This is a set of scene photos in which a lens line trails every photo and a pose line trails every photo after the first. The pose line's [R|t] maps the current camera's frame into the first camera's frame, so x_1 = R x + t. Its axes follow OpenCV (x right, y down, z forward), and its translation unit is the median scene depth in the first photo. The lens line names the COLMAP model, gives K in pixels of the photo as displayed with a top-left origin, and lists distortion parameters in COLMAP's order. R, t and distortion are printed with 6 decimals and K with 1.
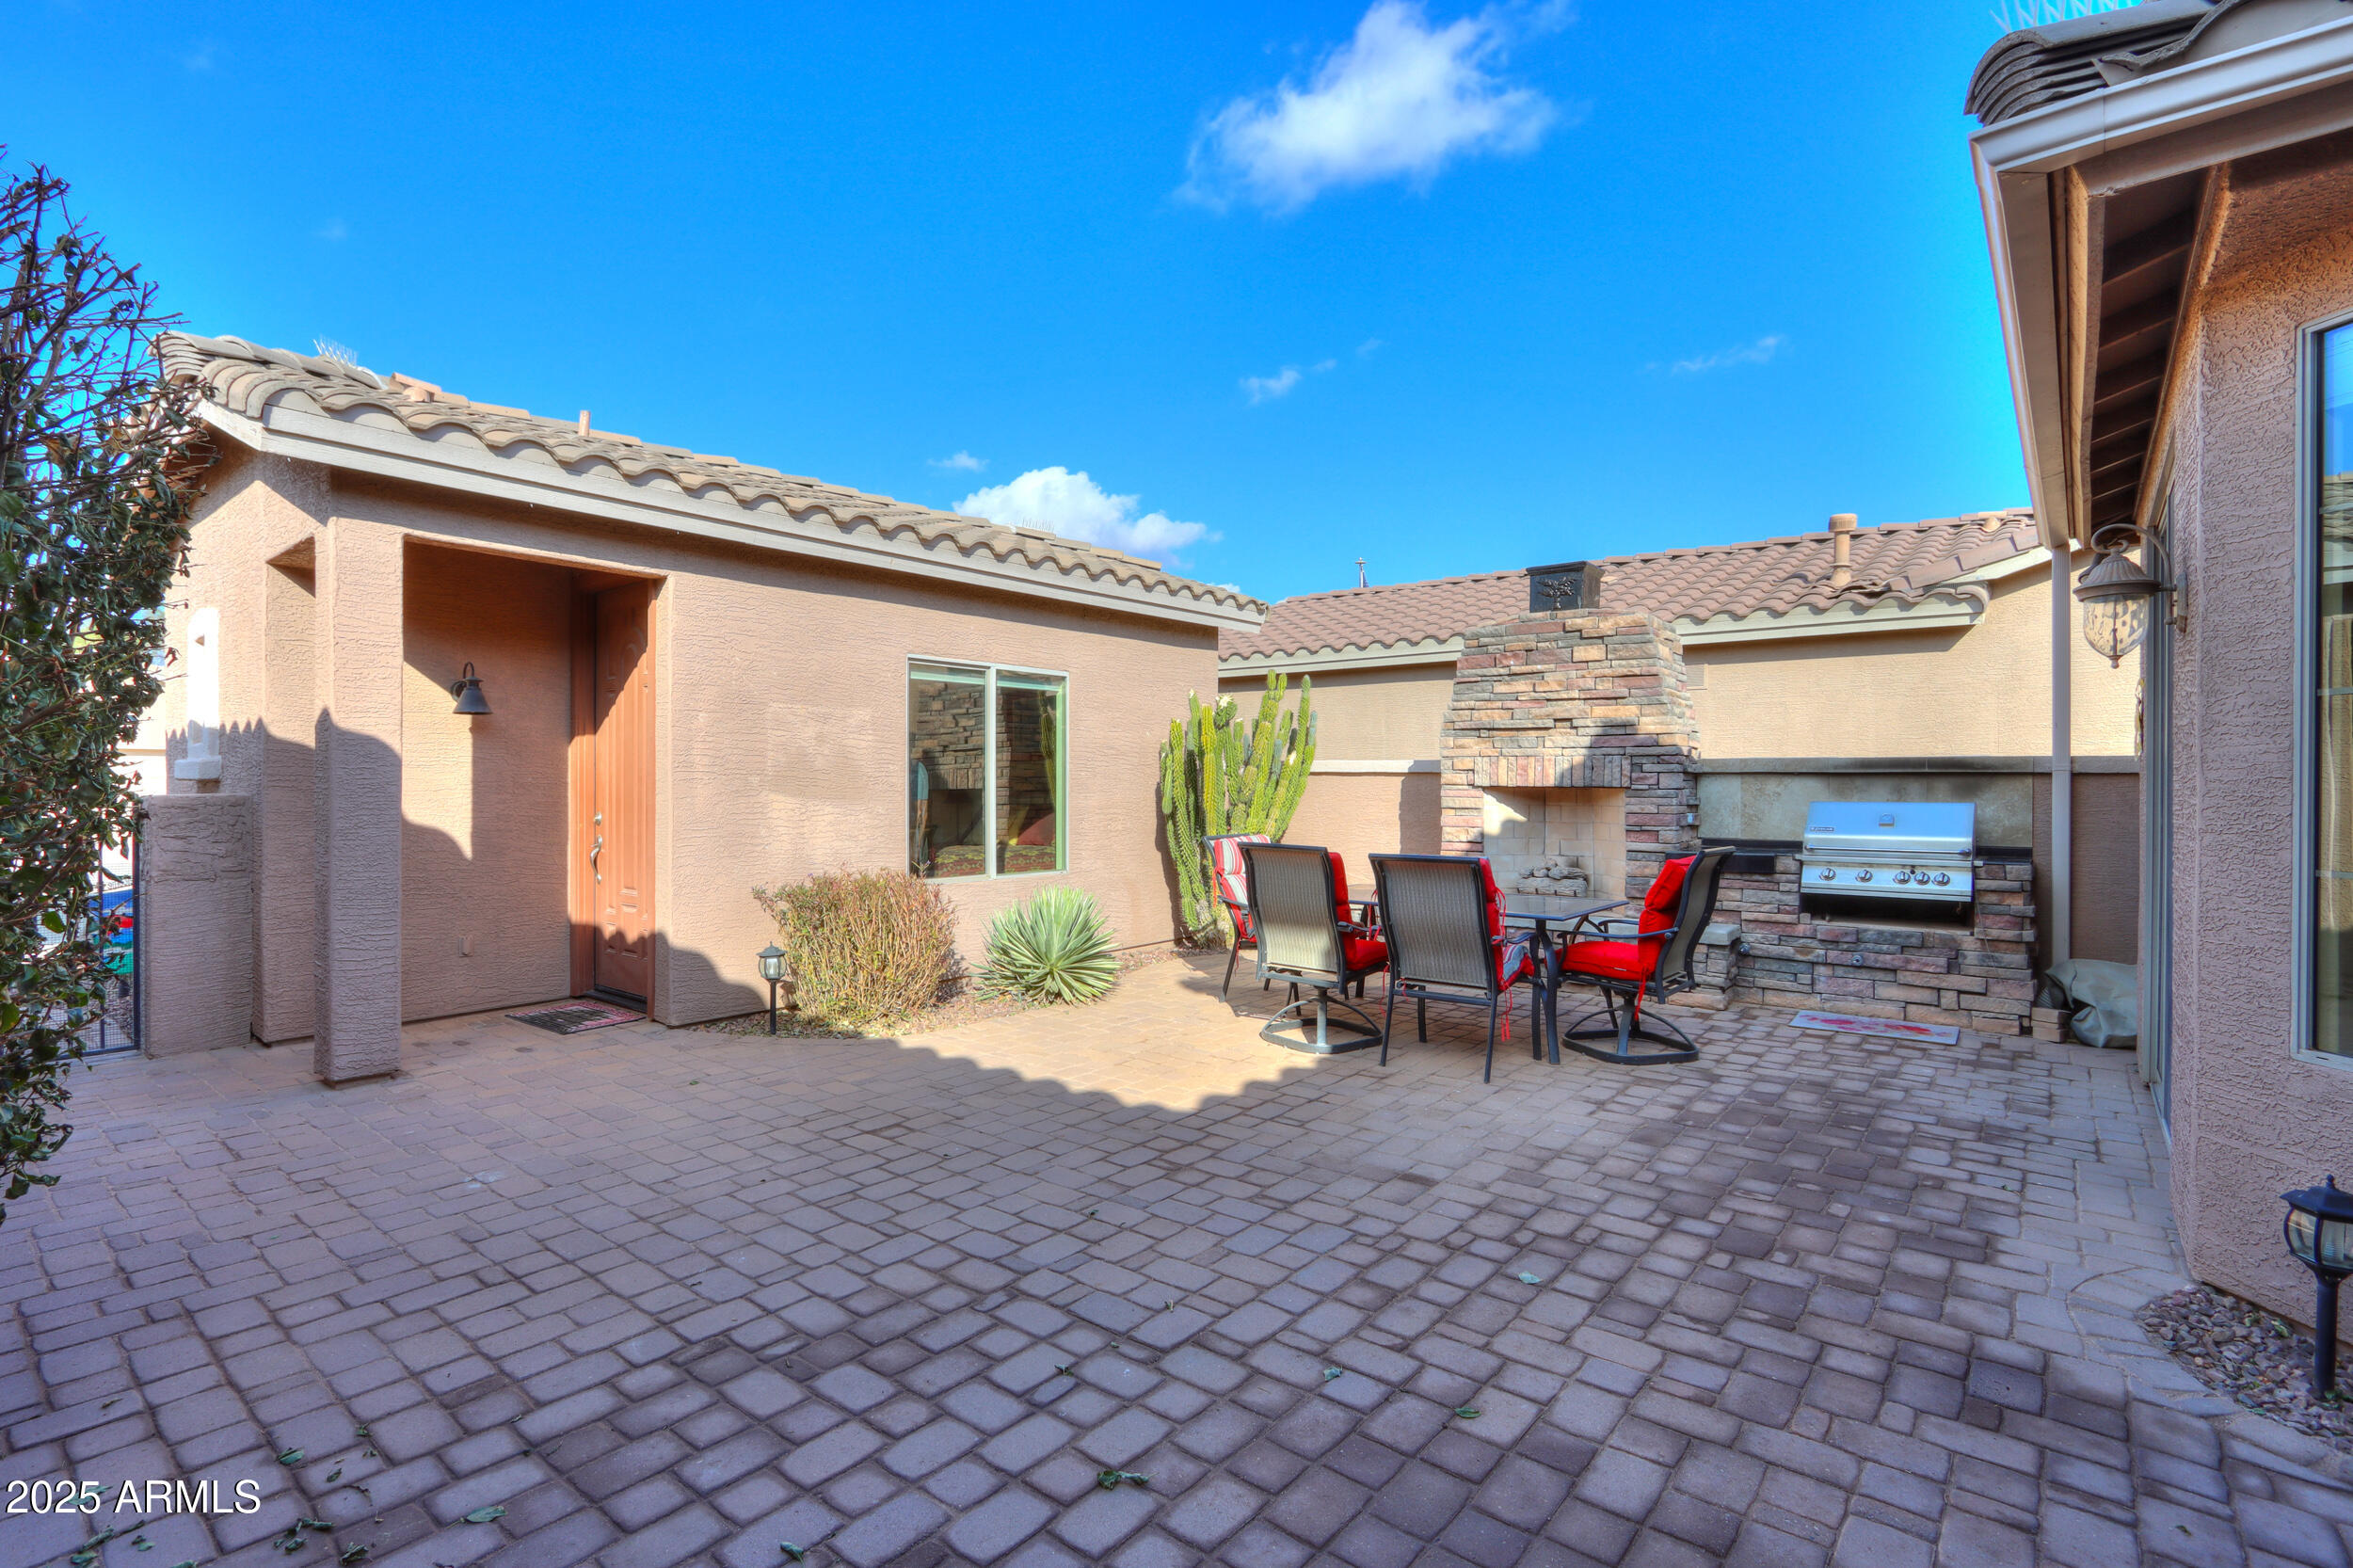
lens RADIAL K [[1111.7, 0, 1145.9], [0, 1111.7, 777.0], [0, 0, 1]] dist [-0.004174, -0.000448]
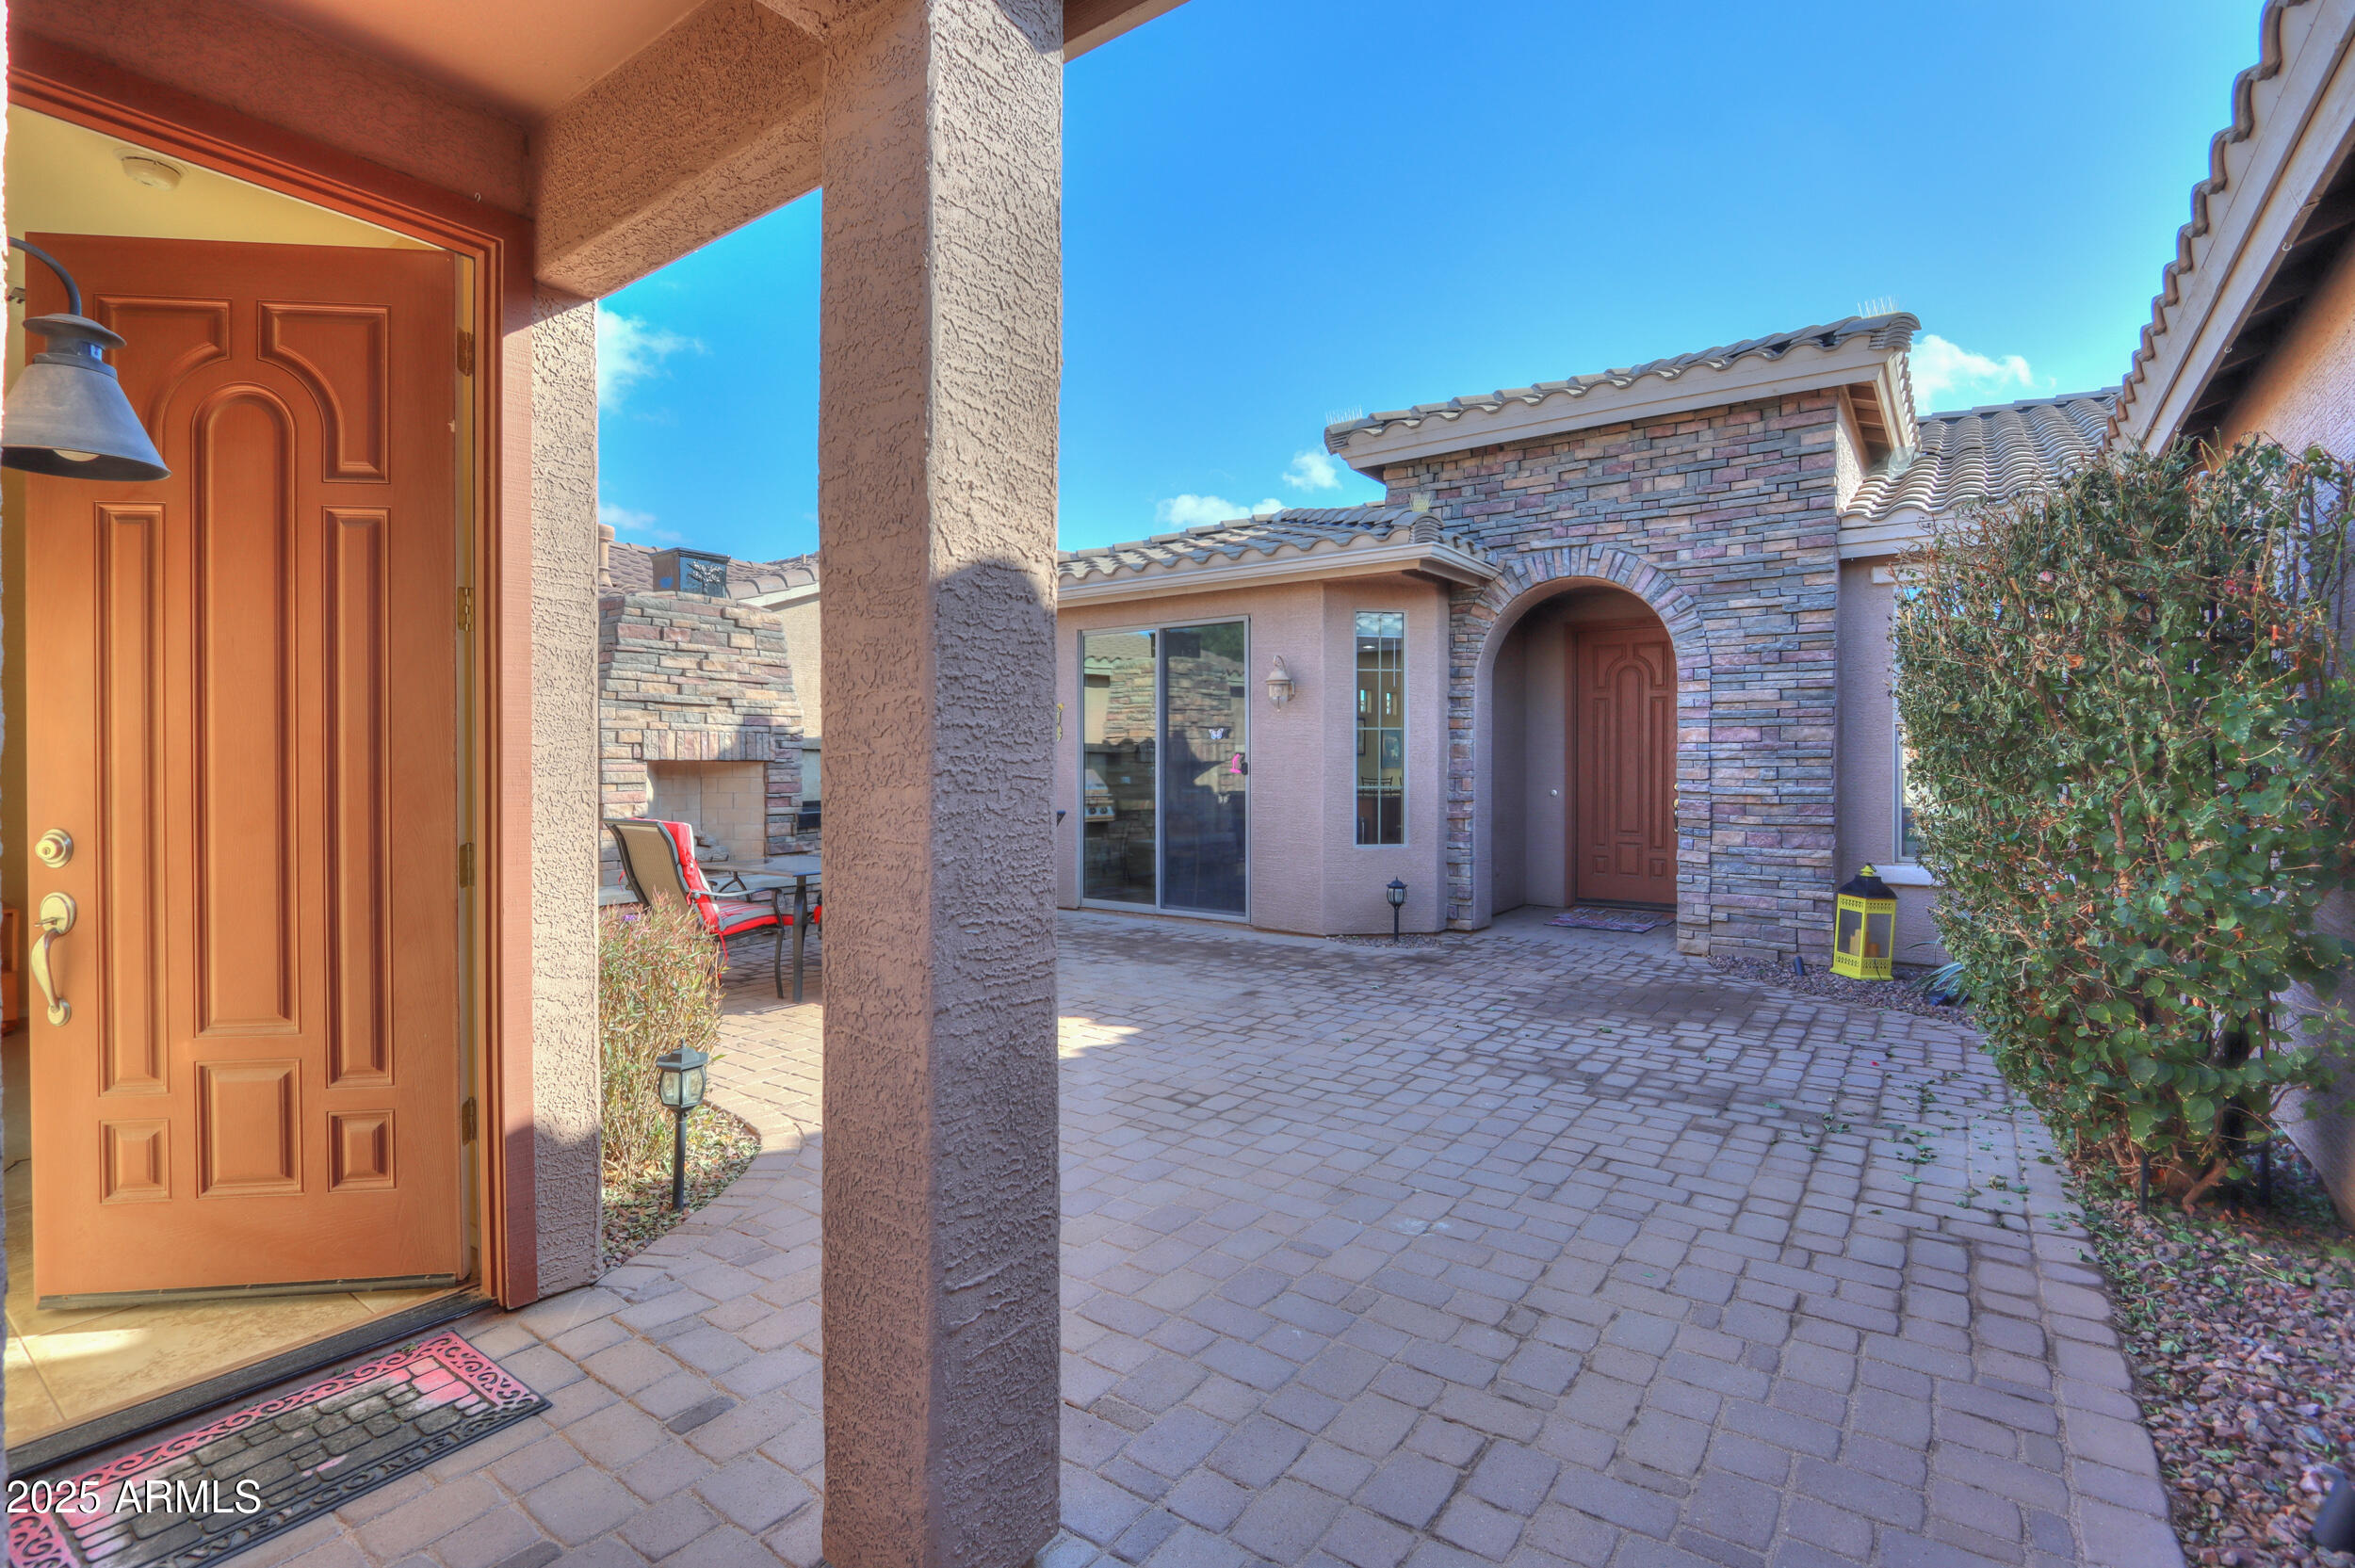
lens RADIAL K [[1112.5, 0, 1146.9], [0, 1112.5, 777.0], [0, 0, 1]] dist [-0.004174, -0.000448]
pose [[-0.073432, -0.016397, 0.997165, -1.050169], [-0.007236, 0.999847, 0.015908, 0.006729], [-0.997274, -0.006048, -0.073540, 0.943814]]
